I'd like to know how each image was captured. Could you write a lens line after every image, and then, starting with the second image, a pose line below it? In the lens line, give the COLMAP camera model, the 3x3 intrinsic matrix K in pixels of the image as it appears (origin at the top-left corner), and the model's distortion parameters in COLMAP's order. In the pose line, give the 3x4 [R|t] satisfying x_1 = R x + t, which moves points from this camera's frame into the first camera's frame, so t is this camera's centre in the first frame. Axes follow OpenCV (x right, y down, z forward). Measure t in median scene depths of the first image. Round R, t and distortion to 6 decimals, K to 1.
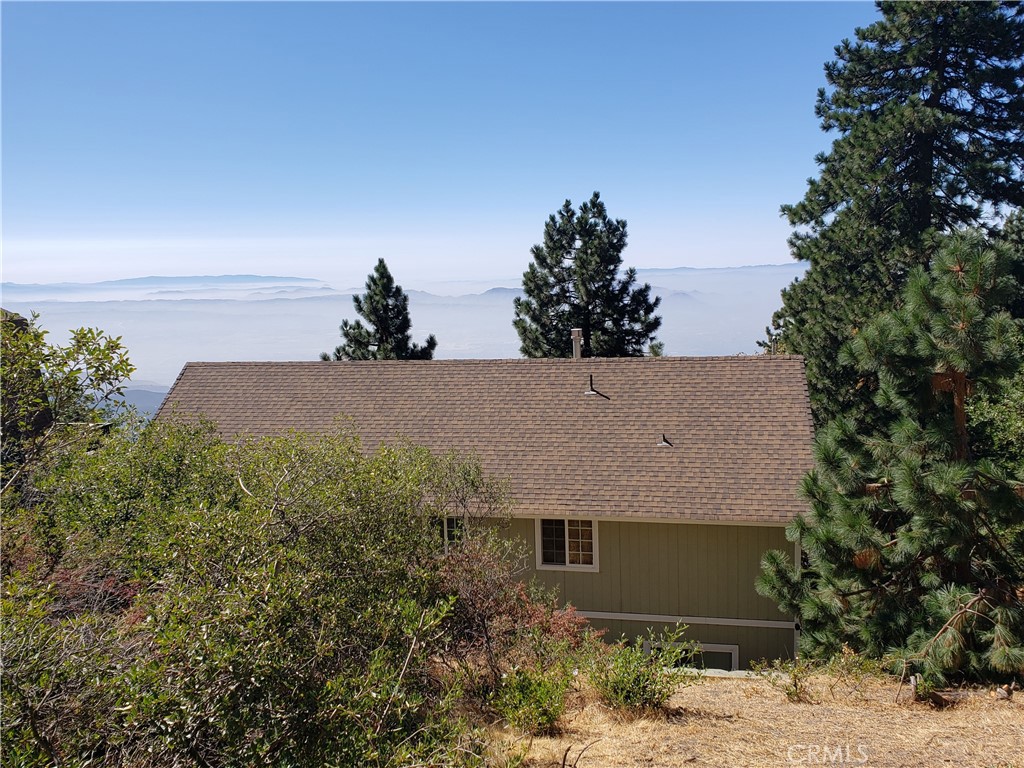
lens RADIAL K [[899.0, 0, 488.8], [0, 899.0, 383.4], [0, 0, 1]] dist [0.084336, -0.161291]
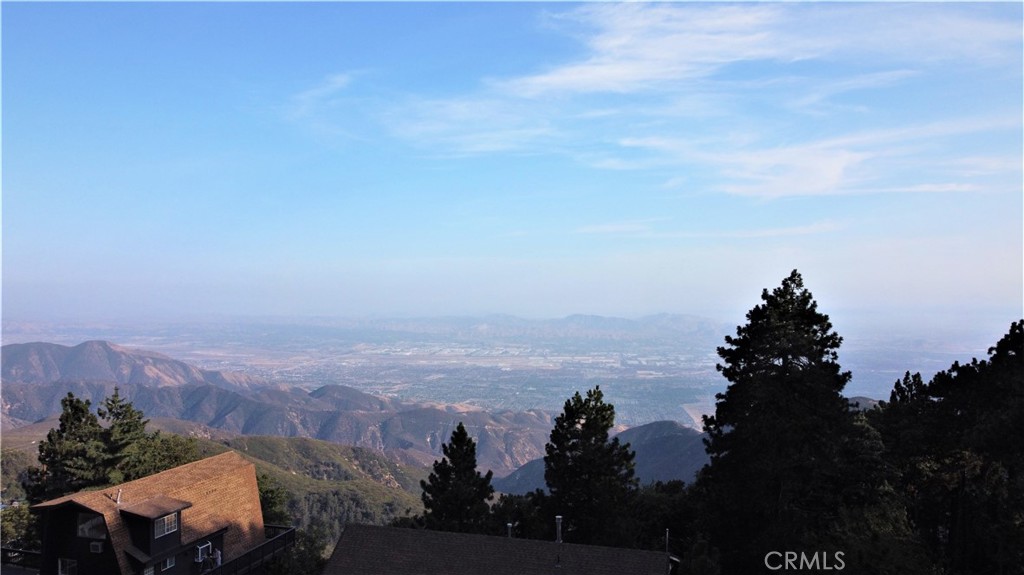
lens RADIAL K [[776.1, 0, 505.7], [0, 776.1, 291.7], [0, 0, 1]] dist [0.001824, -0.004409]
pose [[0.996254, 0.033218, -0.079843, 0.063905], [-0.043205, 0.990986, -0.126806, -0.195416], [0.074911, 0.129780, 0.988709, -0.393188]]
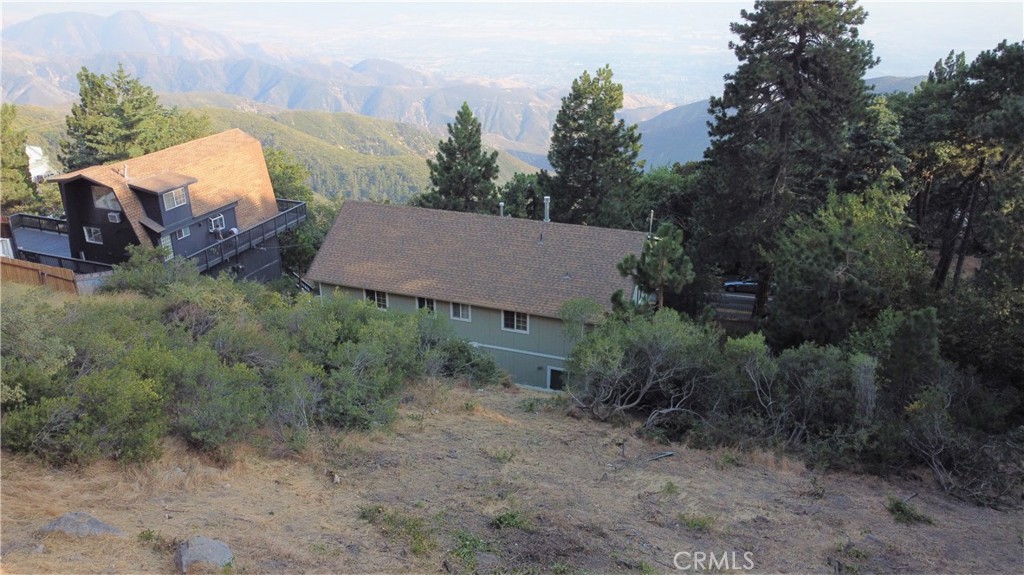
lens RADIAL K [[776.2, 0, 506.4], [0, 776.2, 289.0], [0, 0, 1]] dist [-0.000295, -0.004793]
pose [[0.990181, 0.084124, -0.111642, 0.132130], [-0.050164, 0.959291, 0.277927, -0.203227], [0.130478, -0.269598, 0.954092, -0.376461]]
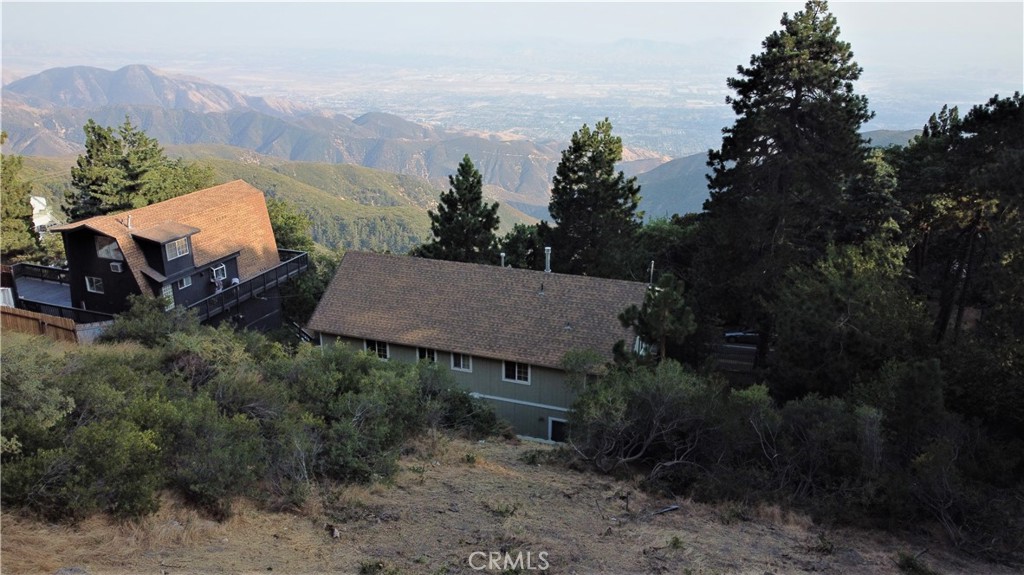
lens RADIAL K [[776.2, 0, 506.4], [0, 776.2, 289.0], [0, 0, 1]] dist [-0.000295, -0.004793]
pose [[0.990155, 0.078539, -0.115865, 0.129734], [-0.052140, 0.975130, 0.215415, -0.203182], [0.129902, -0.207253, 0.969625, -0.376337]]
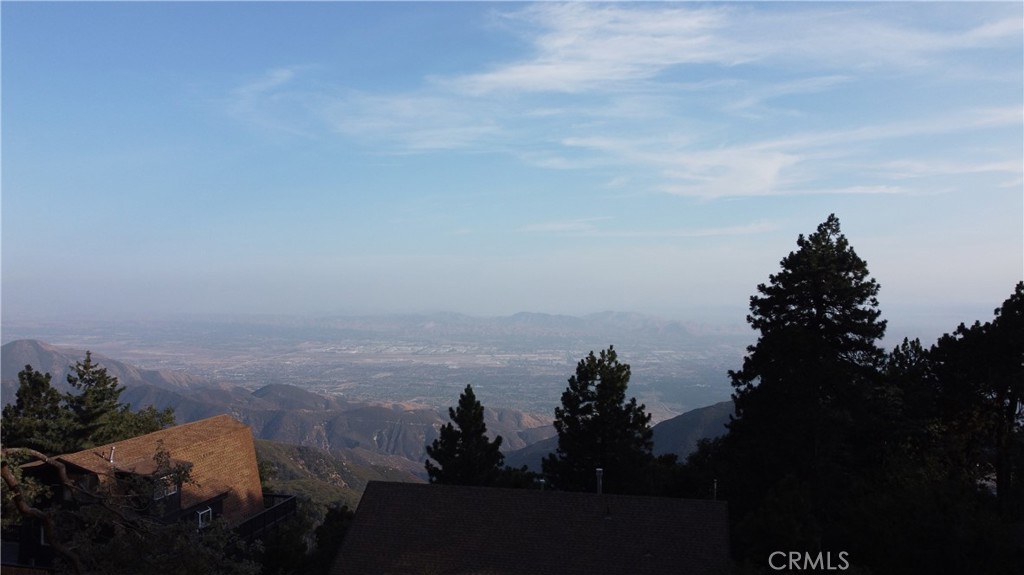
lens RADIAL K [[776.2, 0, 506.4], [0, 776.2, 289.0], [0, 0, 1]] dist [-0.000295, -0.004793]
pose [[0.999348, 0.034390, -0.011035, -0.046627], [-0.035535, 0.990845, -0.130245, -0.127893], [0.006455, 0.130552, 0.991420, -0.316198]]
